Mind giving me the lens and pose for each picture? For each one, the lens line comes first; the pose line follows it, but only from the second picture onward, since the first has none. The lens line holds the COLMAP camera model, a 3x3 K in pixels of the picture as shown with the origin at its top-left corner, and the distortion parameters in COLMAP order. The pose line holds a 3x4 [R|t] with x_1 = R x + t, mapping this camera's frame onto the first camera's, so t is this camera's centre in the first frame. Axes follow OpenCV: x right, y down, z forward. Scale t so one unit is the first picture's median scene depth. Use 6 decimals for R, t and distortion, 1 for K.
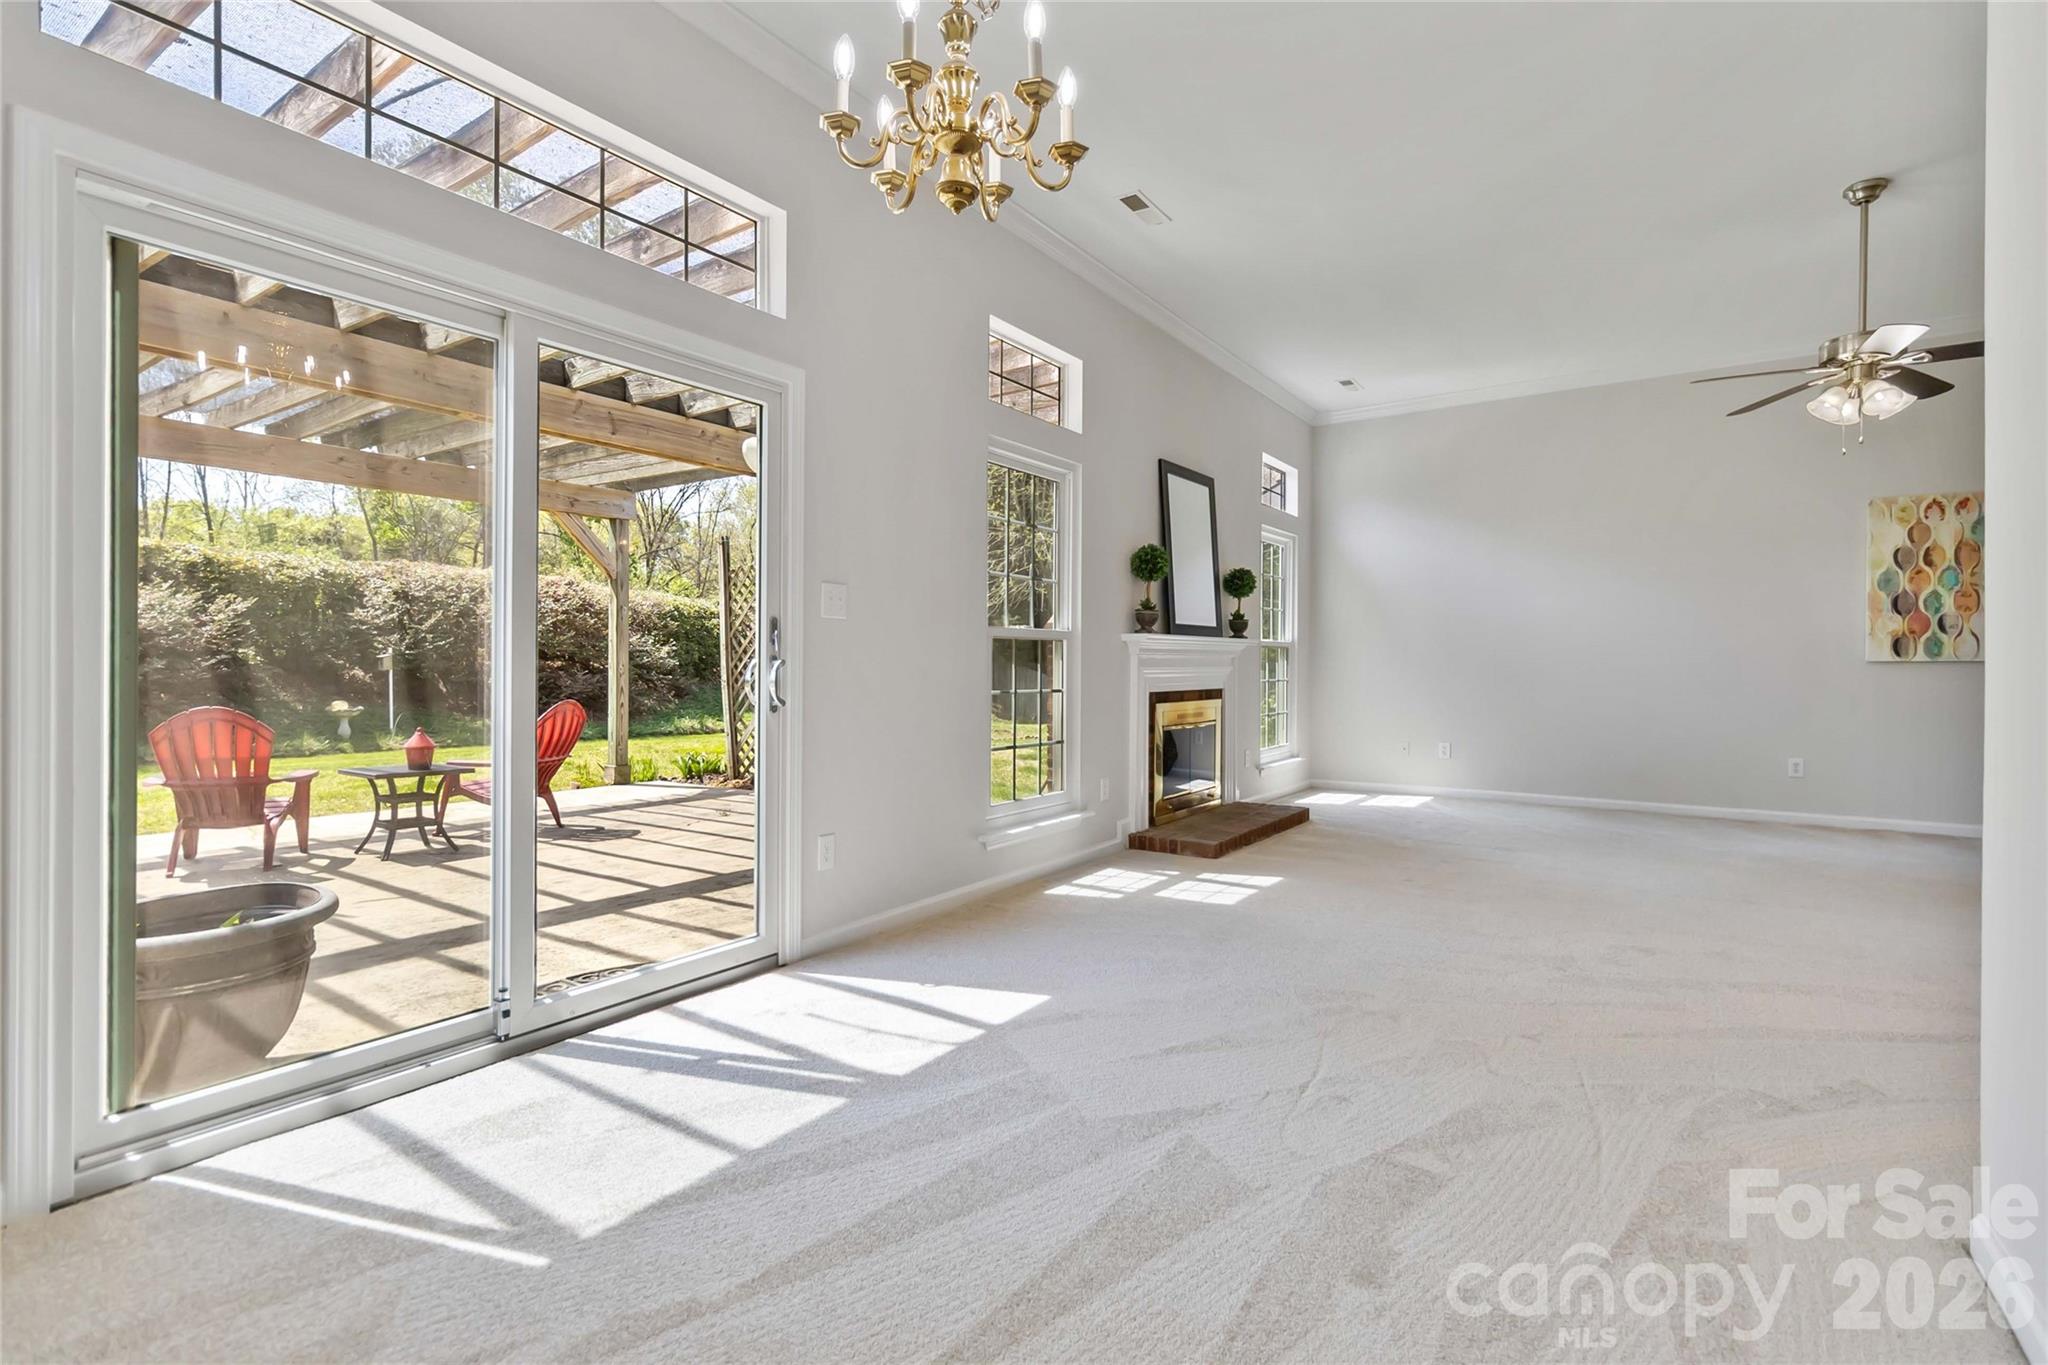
lens RADIAL K [[962.1, 0, 1034.9], [0, 962.1, 688.9], [0, 0, 1]] dist [0.002123, 0.002212]
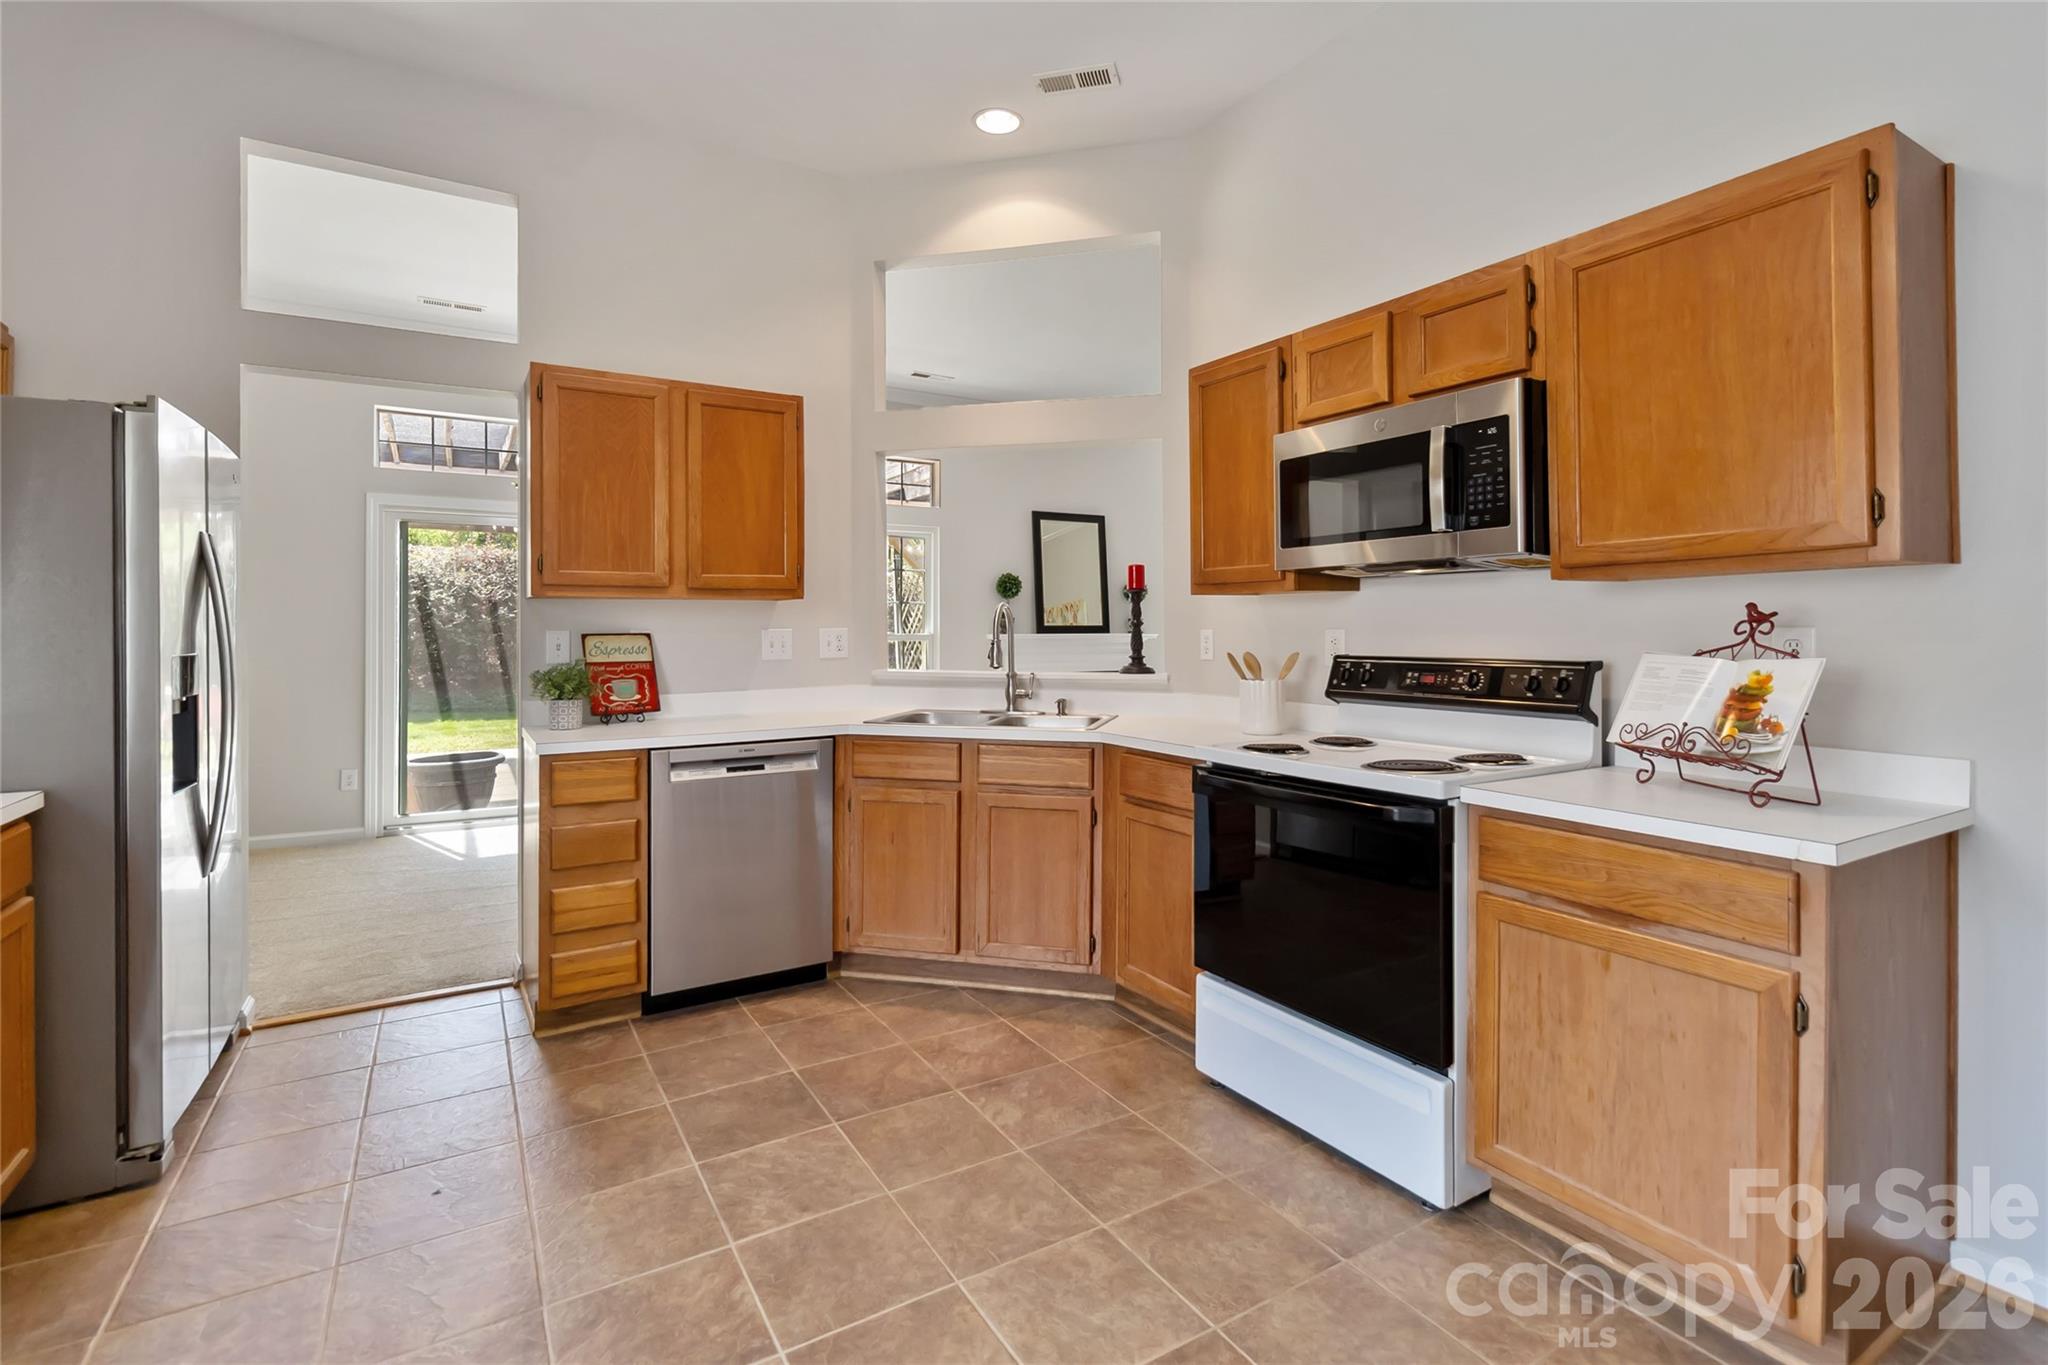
lens RADIAL K [[962.1, 0, 1027.4], [0, 962.1, 627.4], [0, 0, 1]] dist [0.002123, 0.002212]
pose [[0.906964, -0.007861, -0.421135, 0.721972], [-0.005089, 0.999548, -0.029617, -0.023564], [0.421177, 0.029004, 0.906514, -0.292279]]
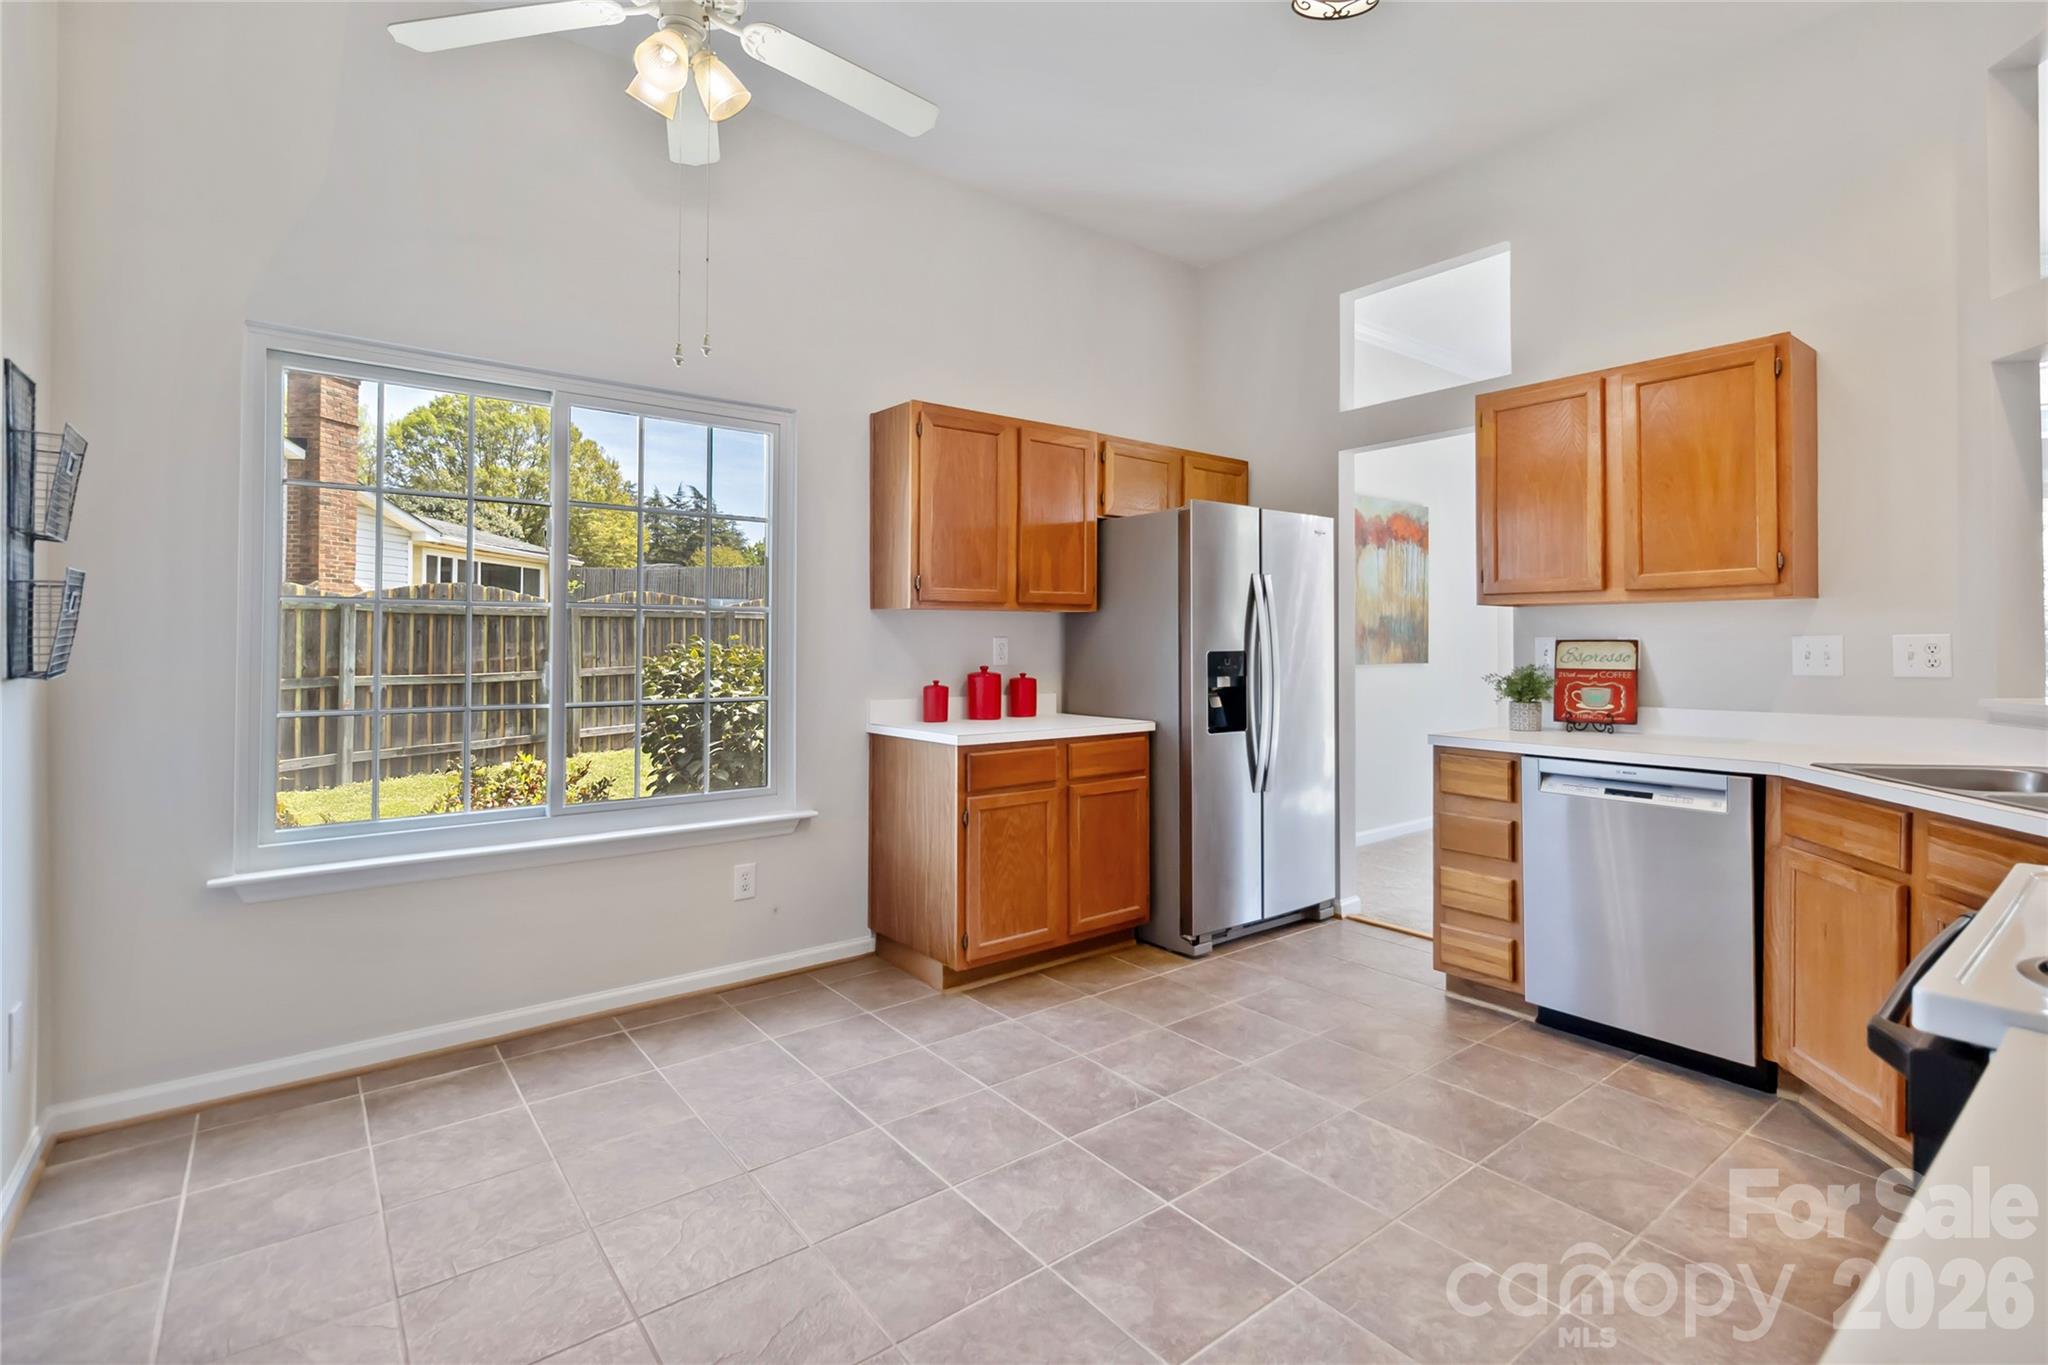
lens RADIAL K [[962.1, 0, 1030.2], [0, 962.1, 631.3], [0, 0, 1]] dist [0.002123, 0.002212]
pose [[-0.310948, -0.011040, -0.950363, 0.902730], [-0.028112, 0.999602, -0.002414, -0.030657], [0.950011, 0.025966, -0.311134, 0.007564]]
